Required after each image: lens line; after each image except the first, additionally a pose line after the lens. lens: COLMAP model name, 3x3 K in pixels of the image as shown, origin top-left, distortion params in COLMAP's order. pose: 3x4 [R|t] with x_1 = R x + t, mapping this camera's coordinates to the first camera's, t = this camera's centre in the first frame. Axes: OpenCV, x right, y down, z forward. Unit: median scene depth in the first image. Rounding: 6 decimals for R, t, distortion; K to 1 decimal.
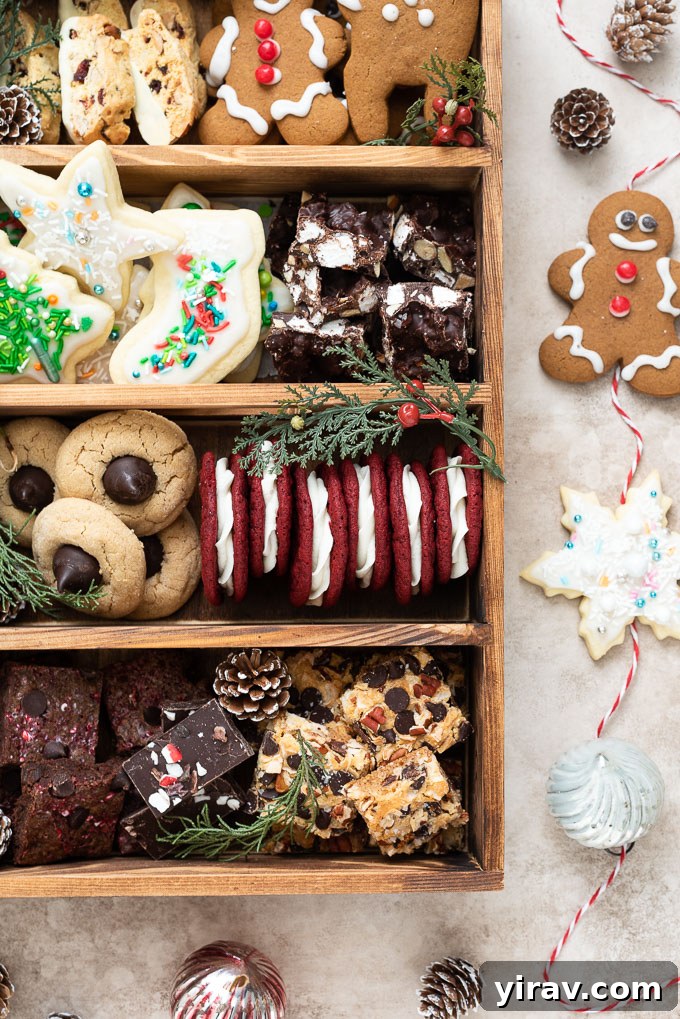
lens RADIAL K [[1600.2, 0, 340.7], [0, 1600.2, 514.3], [0, 0, 1]] dist [0.019683, 0.000000]
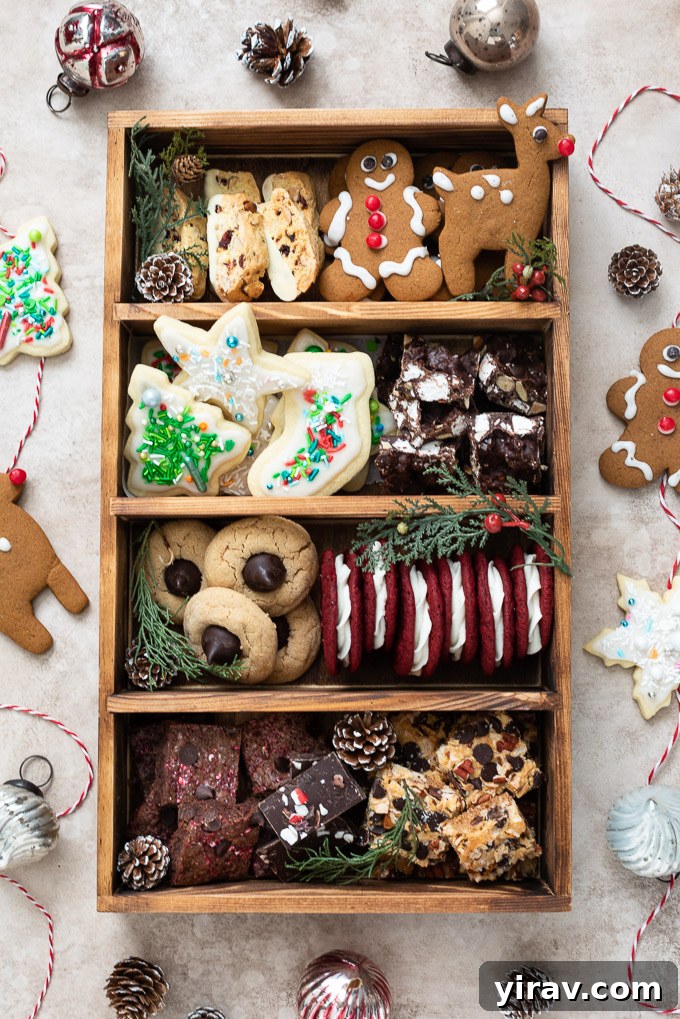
lens RADIAL K [[1600.2, 0, 319.5], [0, 1600.2, 493.1], [0, 0, 1]] dist [0.019683, 0.000000]
pose [[0.999215, 0.000909, -0.039595, -0.041076], [-0.001364, 0.999933, -0.011454, -0.068526], [0.039582, 0.011499, 0.999150, -0.226854]]
